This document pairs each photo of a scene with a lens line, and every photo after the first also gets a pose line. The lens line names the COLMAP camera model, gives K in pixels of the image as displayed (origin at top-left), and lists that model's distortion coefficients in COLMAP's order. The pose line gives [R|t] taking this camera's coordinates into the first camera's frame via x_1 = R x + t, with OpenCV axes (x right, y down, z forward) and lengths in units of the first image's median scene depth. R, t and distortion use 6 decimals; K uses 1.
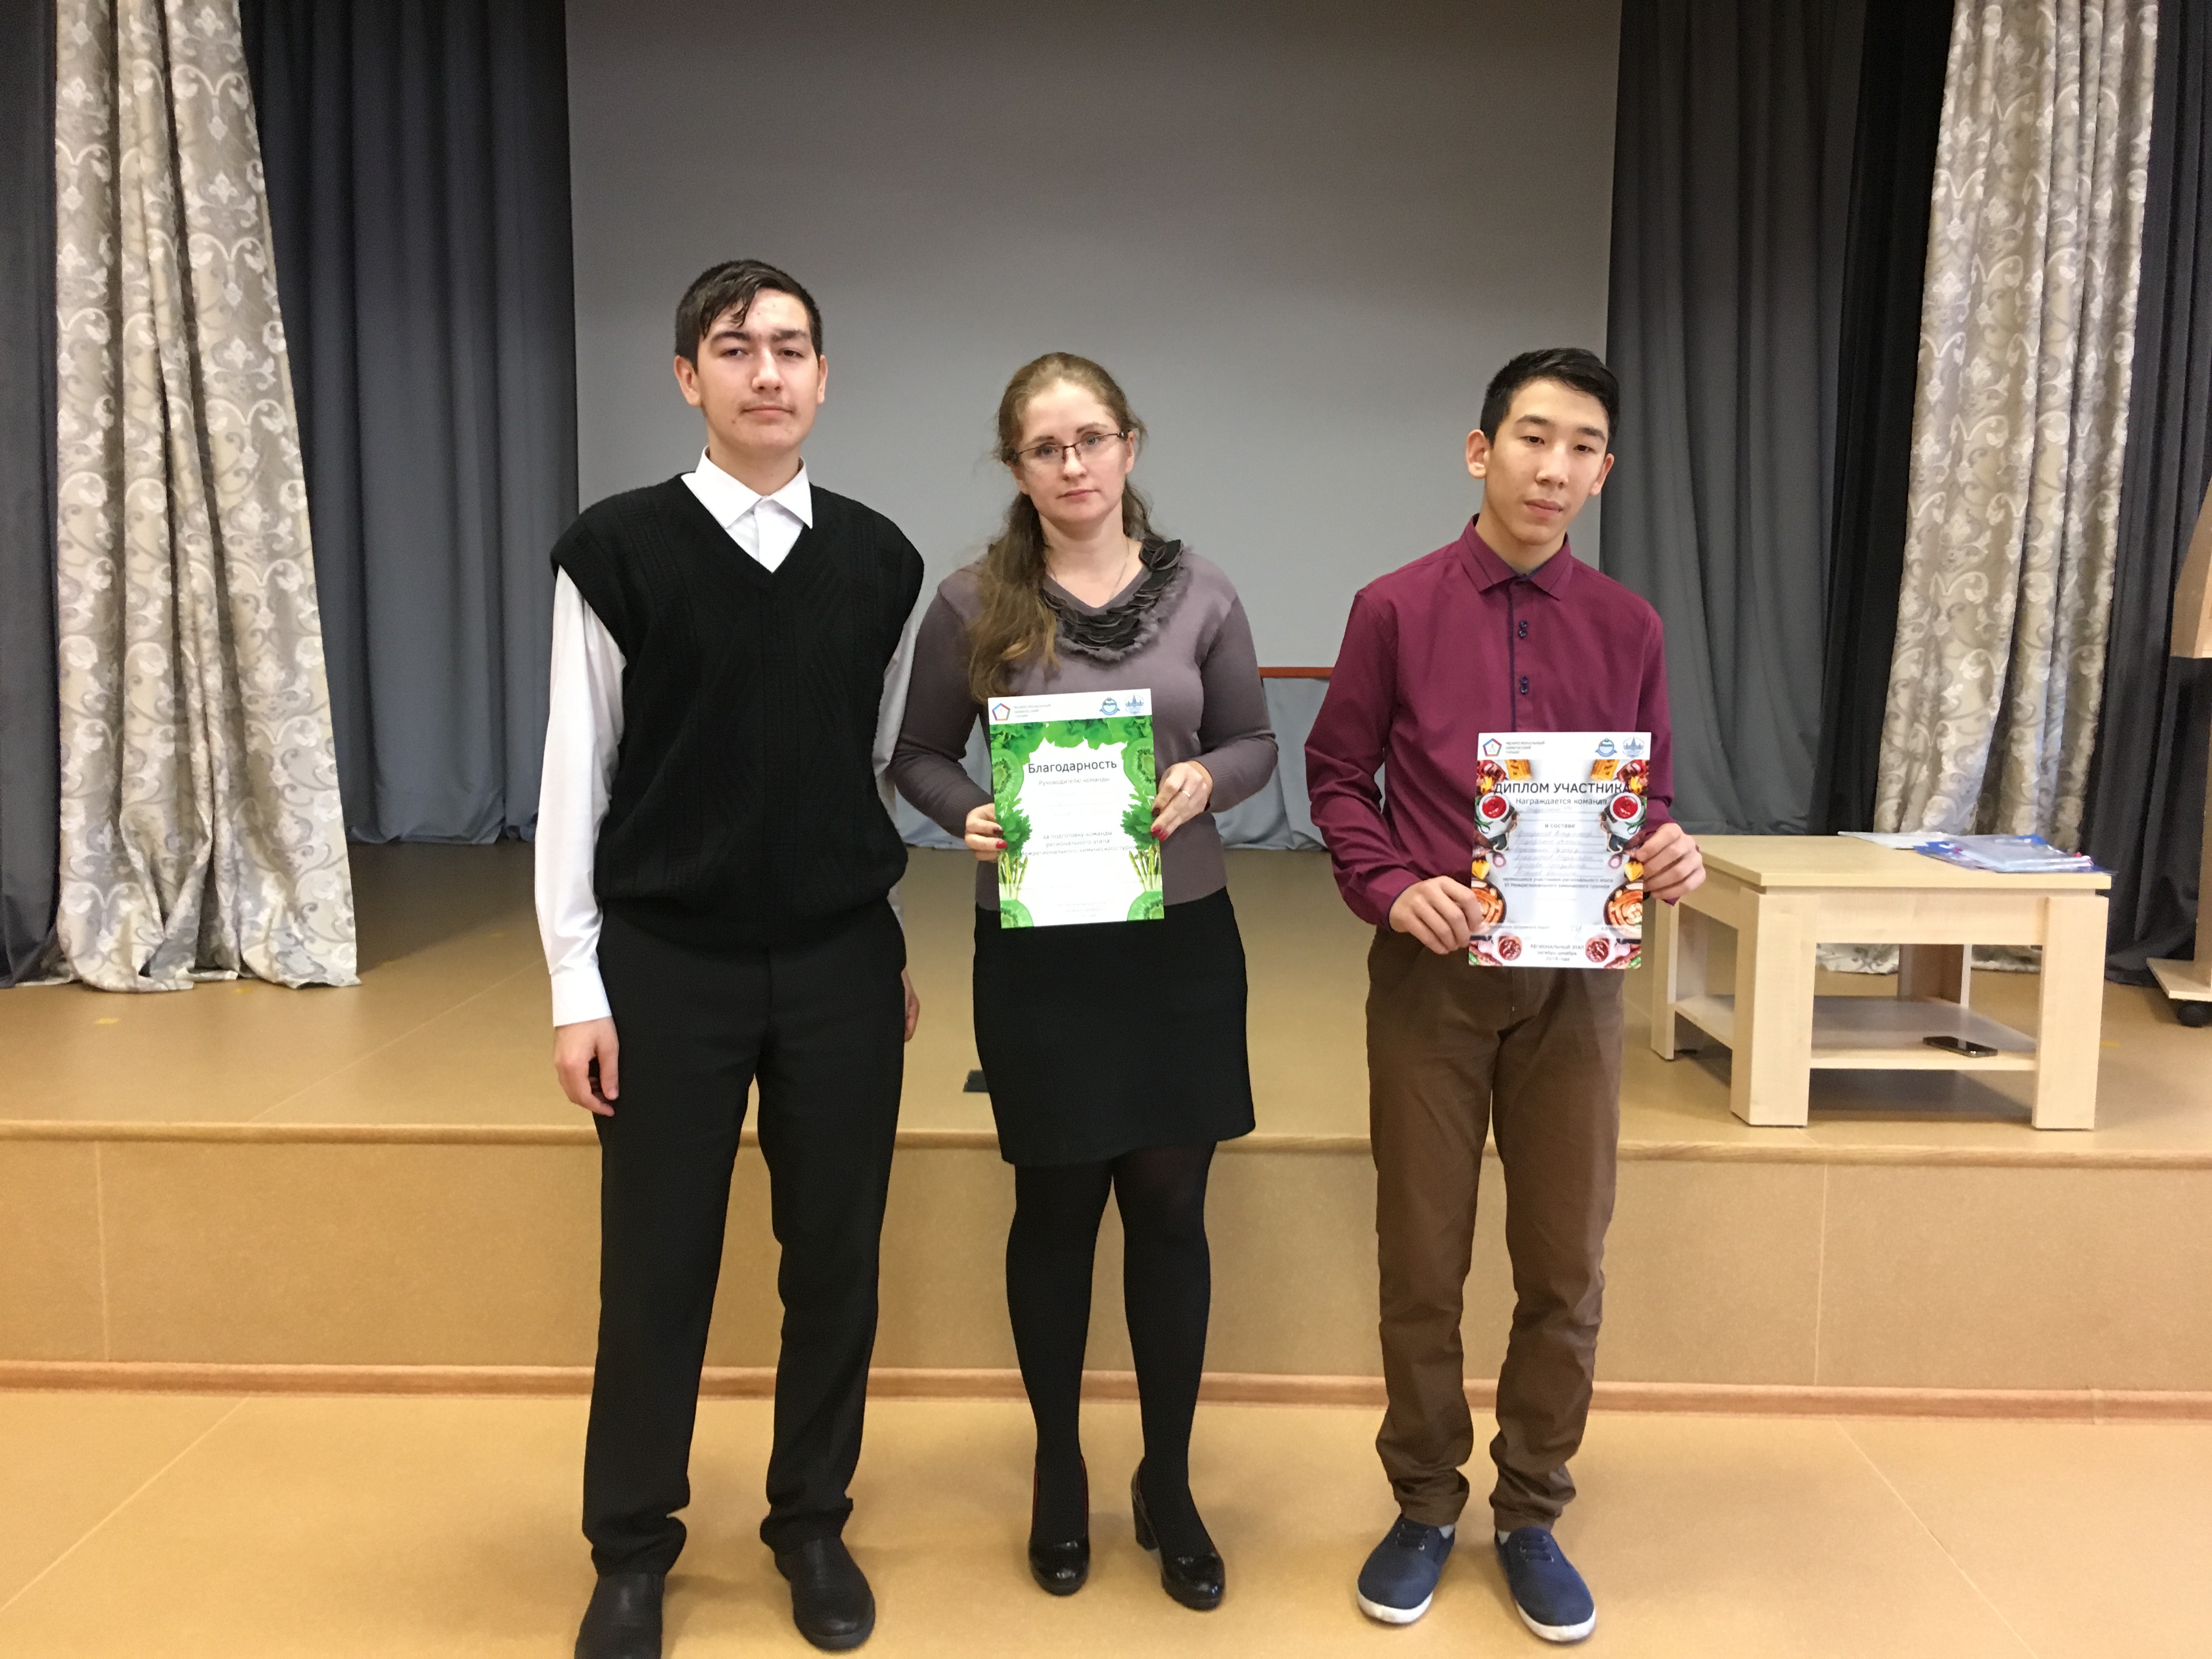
lens RADIAL K [[1913.4, 0, 1122.3], [0, 1913.4, 834.0], [0, 0, 1]] dist [0.096544, -0.162363]
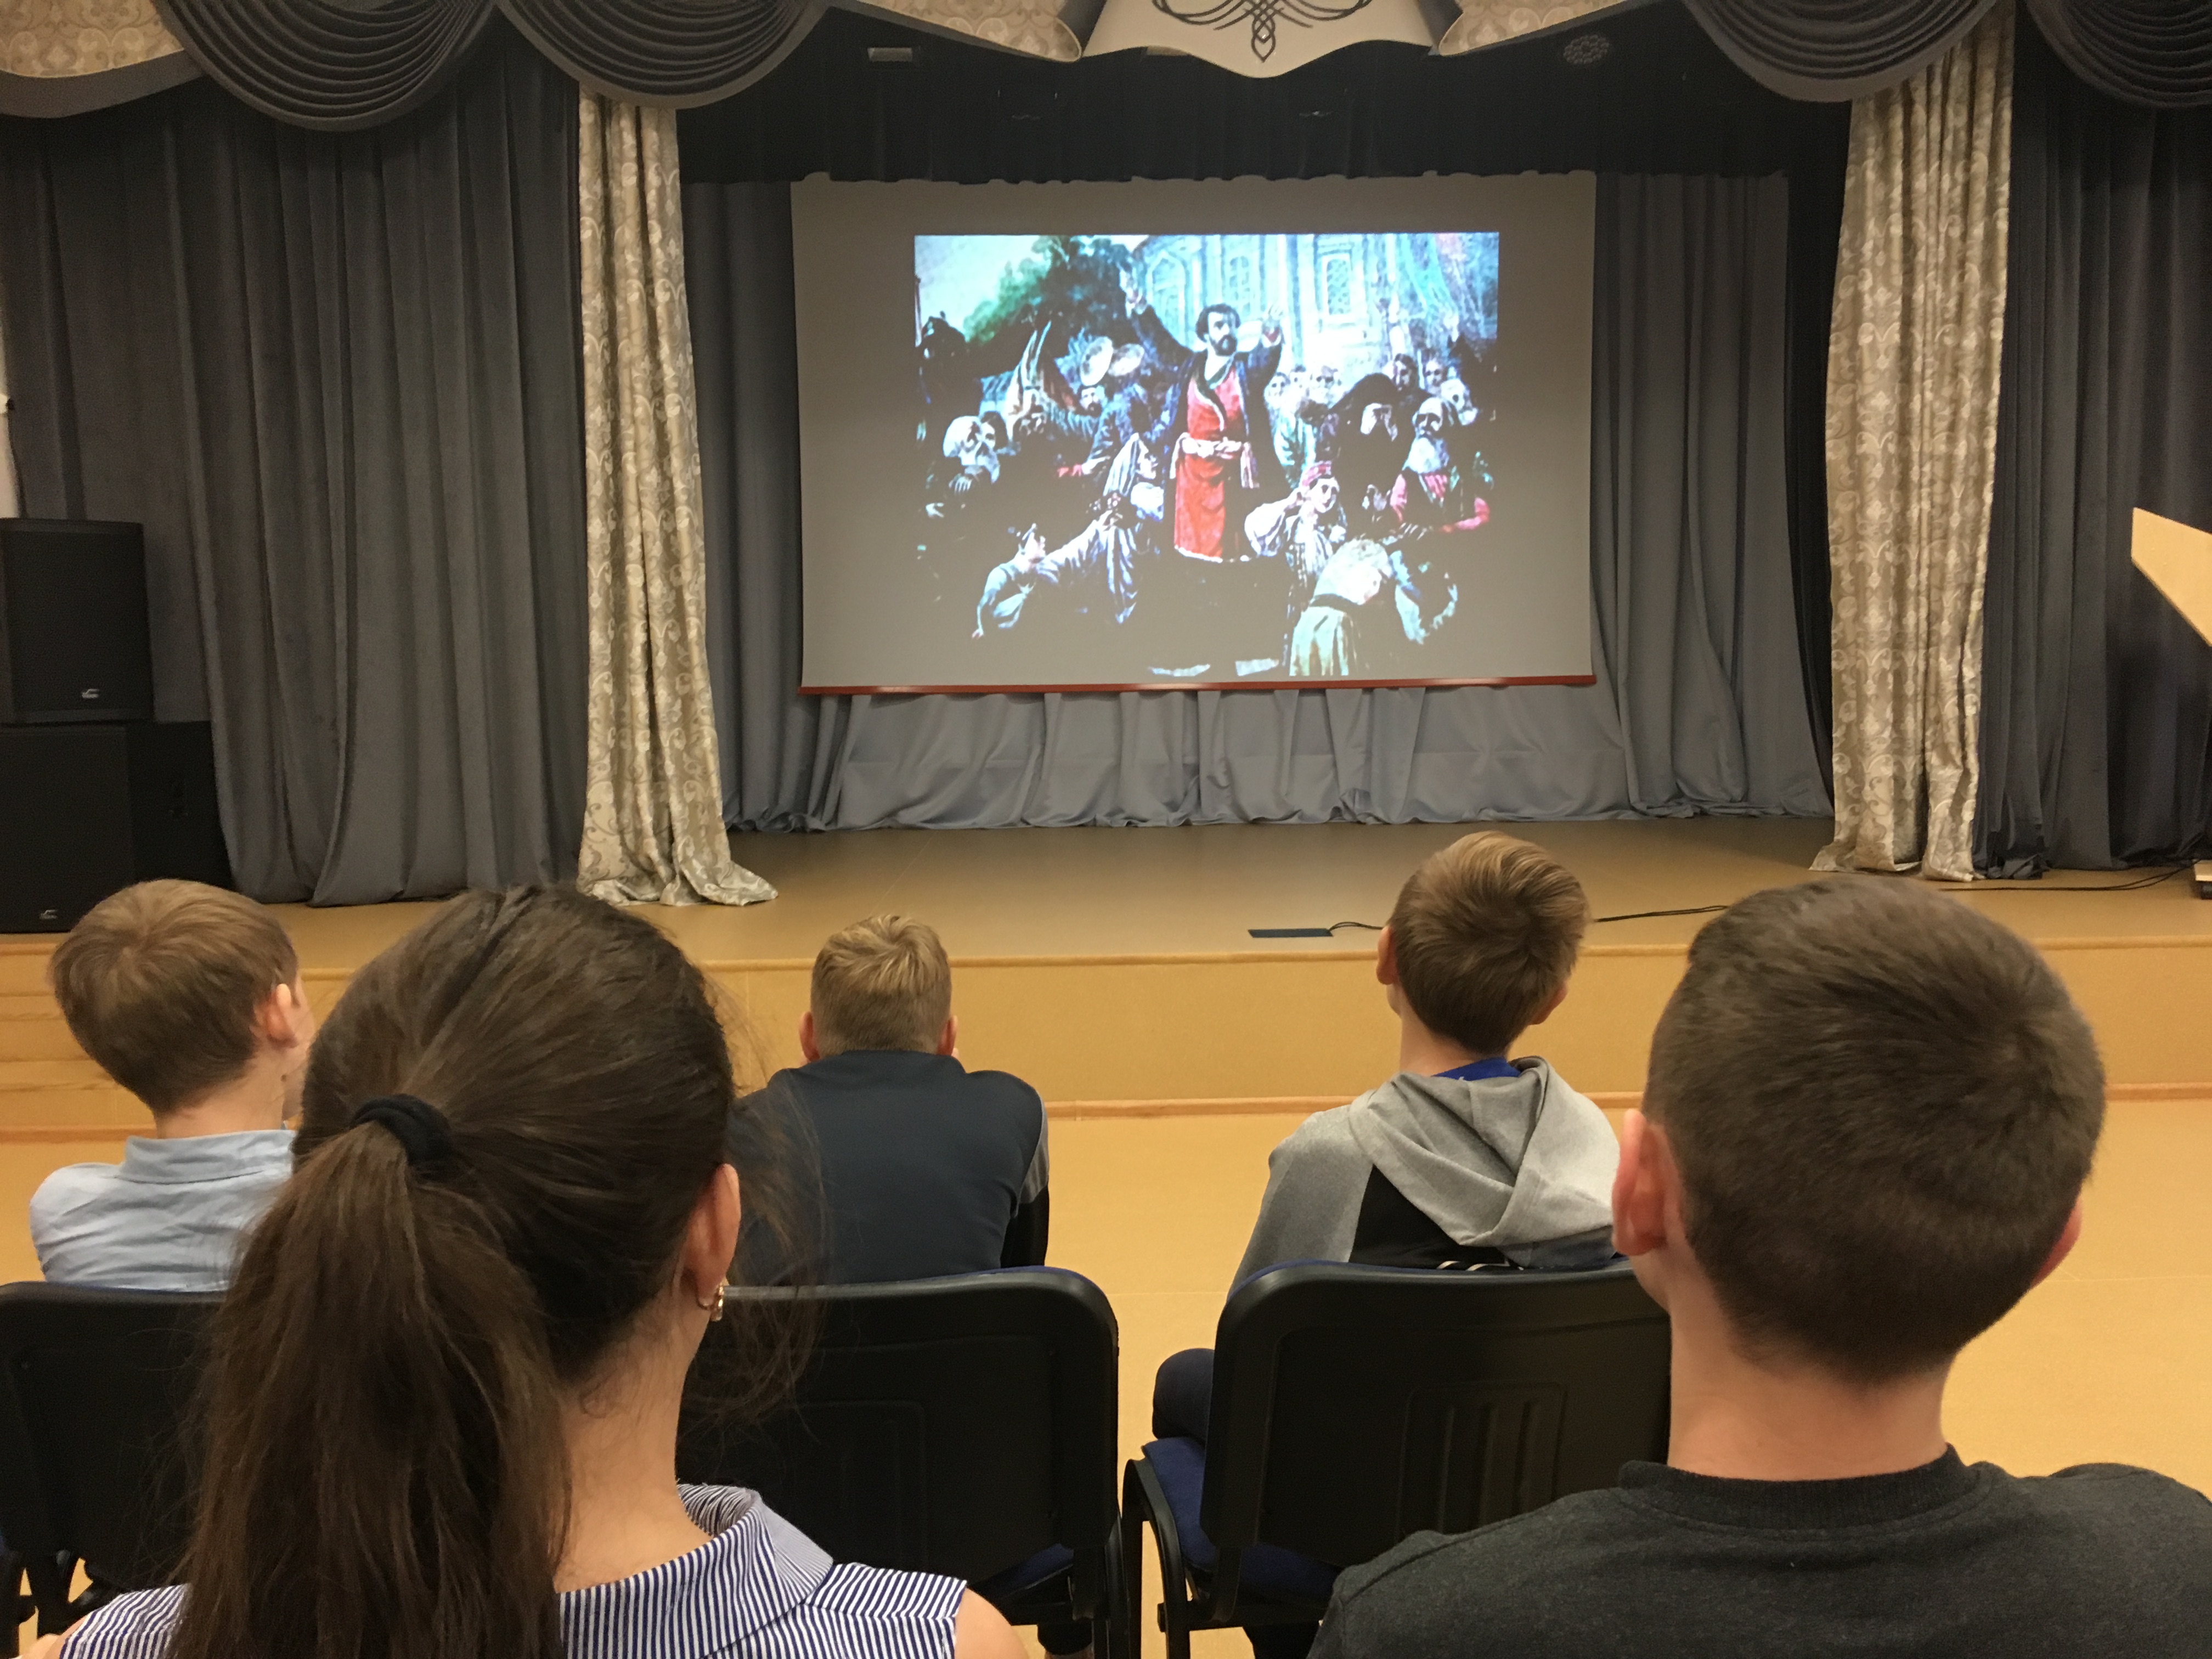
lens RADIAL K [[1913.4, 0, 1047.8], [0, 1913.4, 837.7], [0, 0, 1]] dist [0.096544, -0.162363]
pose [[0.999709, -0.021737, -0.010429, -0.179260], [0.021565, 0.999633, -0.016390, 0.055156], [0.010782, 0.016160, 0.999811, -0.454831]]
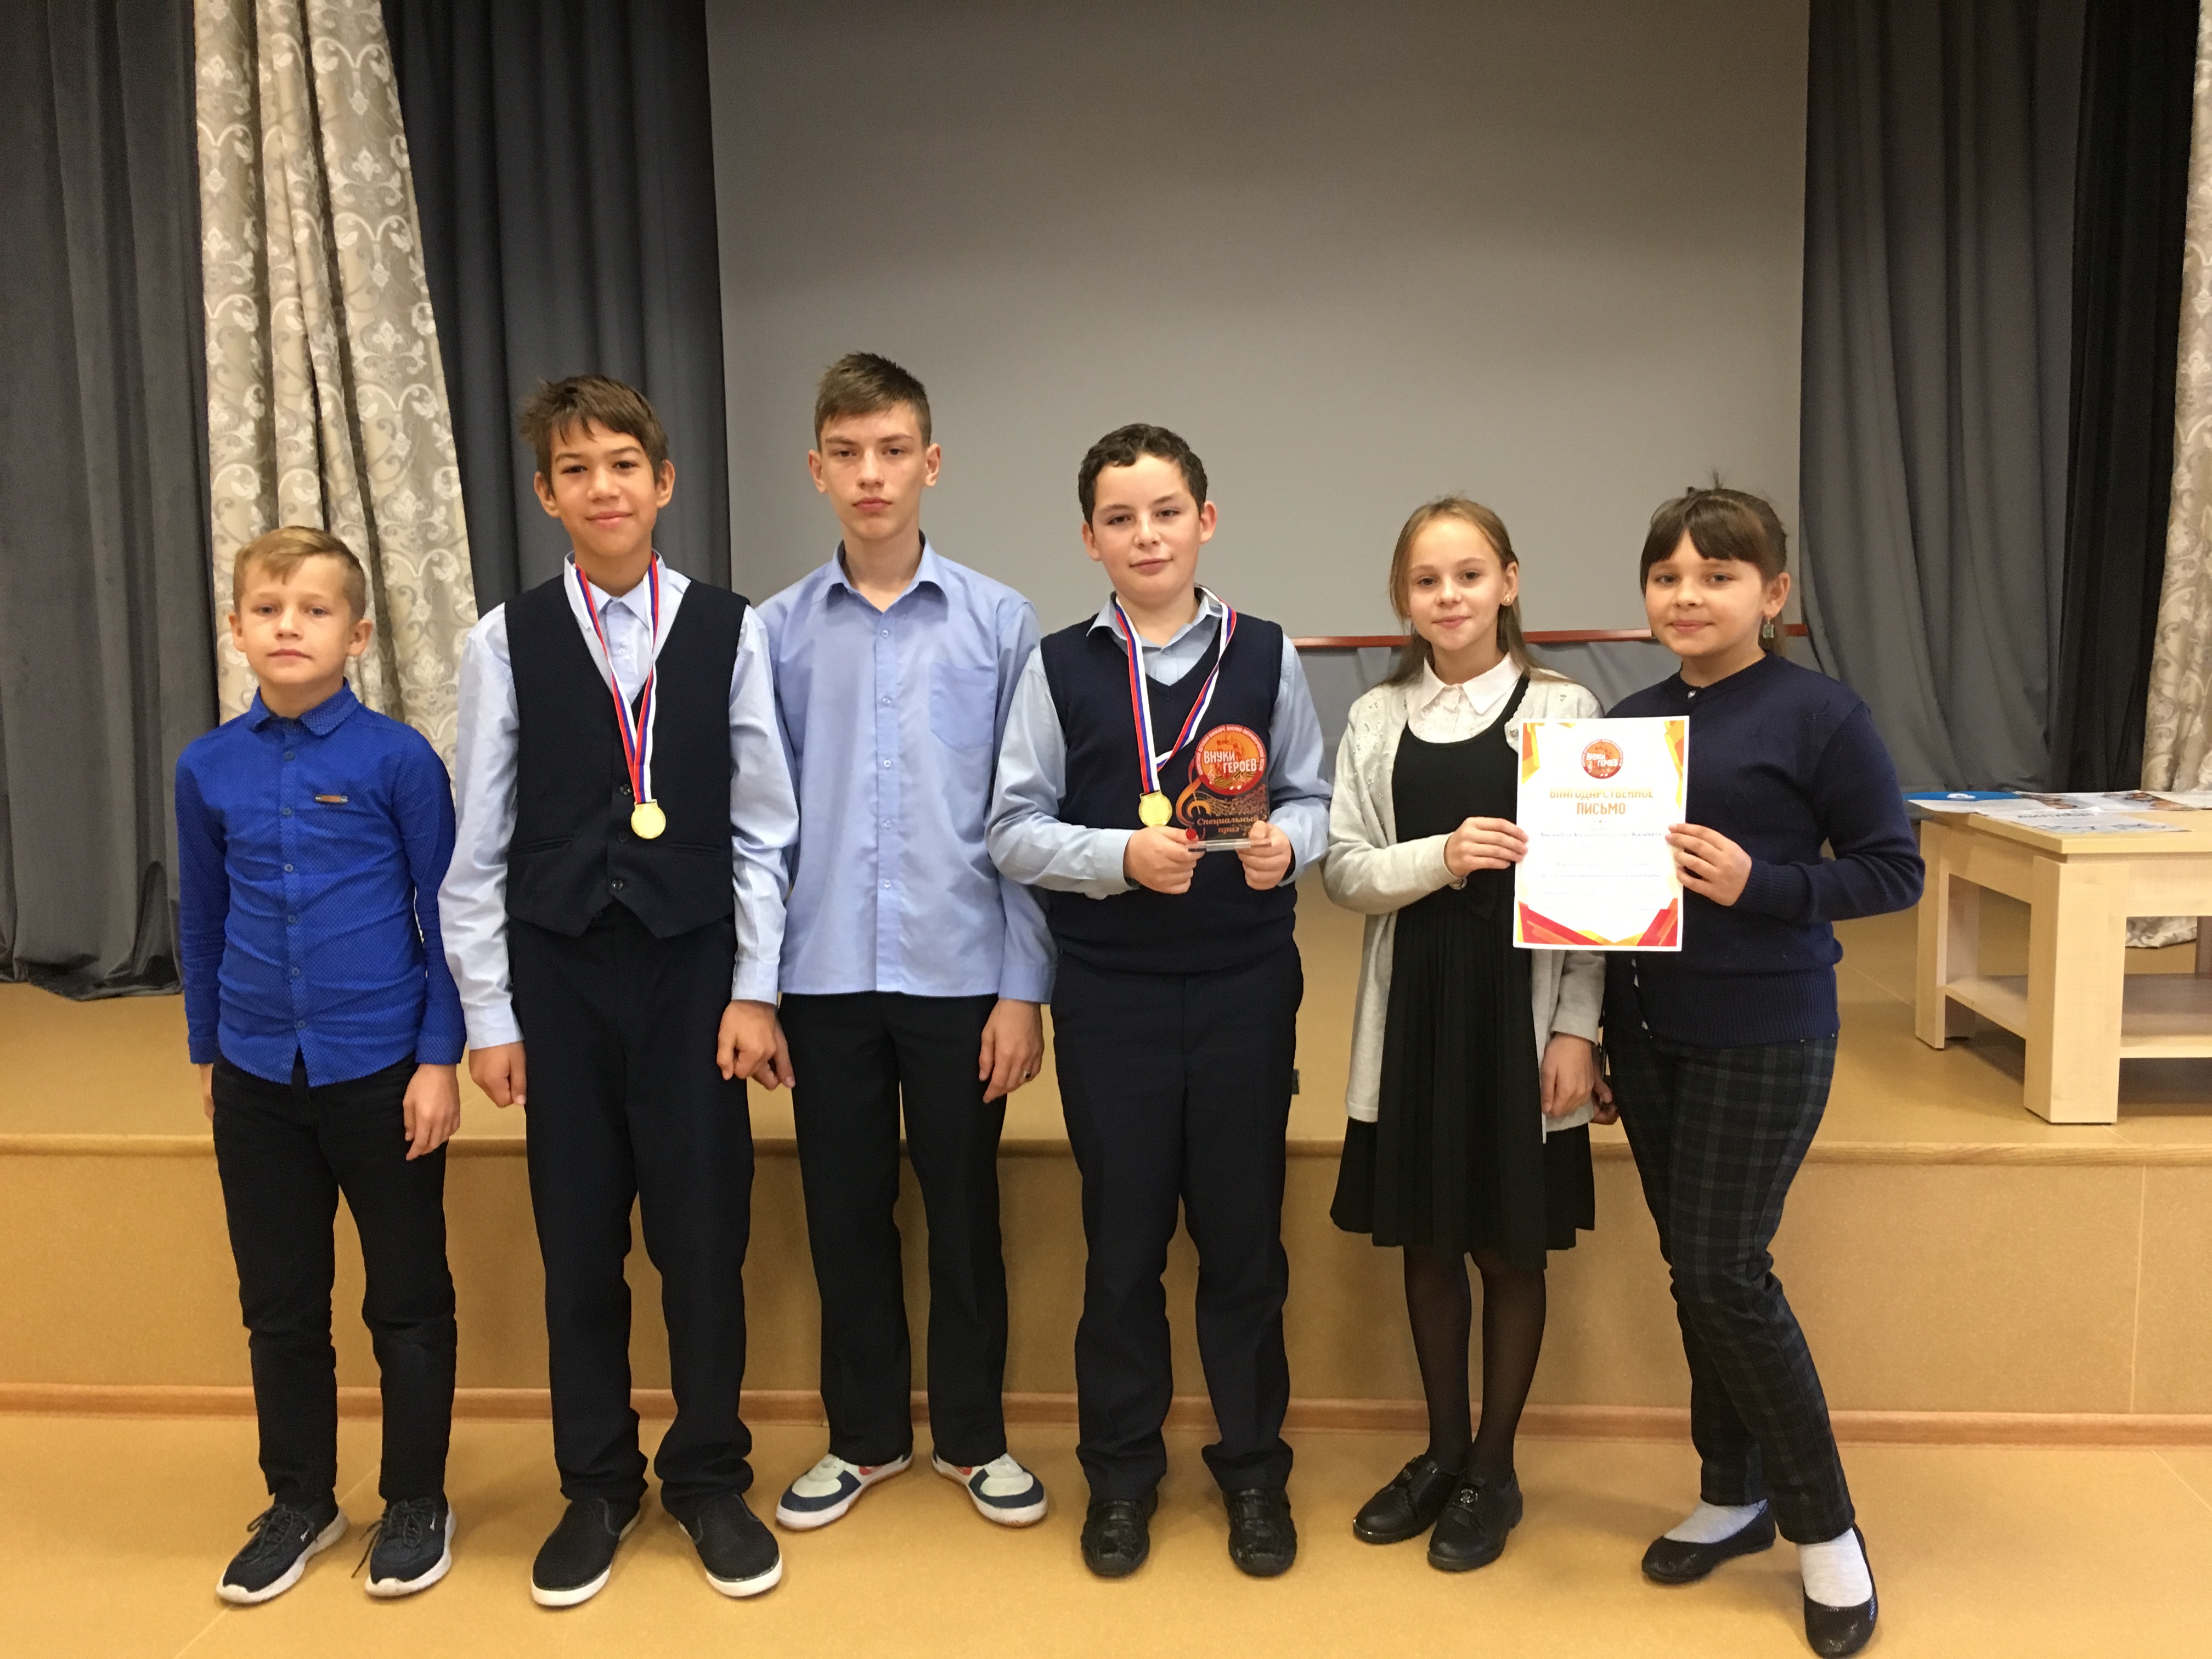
lens RADIAL K [[1913.4, 0, 1122.4], [0, 1913.4, 836.8], [0, 0, 1]] dist [0.096544, -0.162363]
pose [[0.997108, -0.021390, -0.072927, -0.024461], [0.022190, 0.999702, 0.010186, 0.000297], [0.072688, -0.011774, 0.997285, 0.058615]]
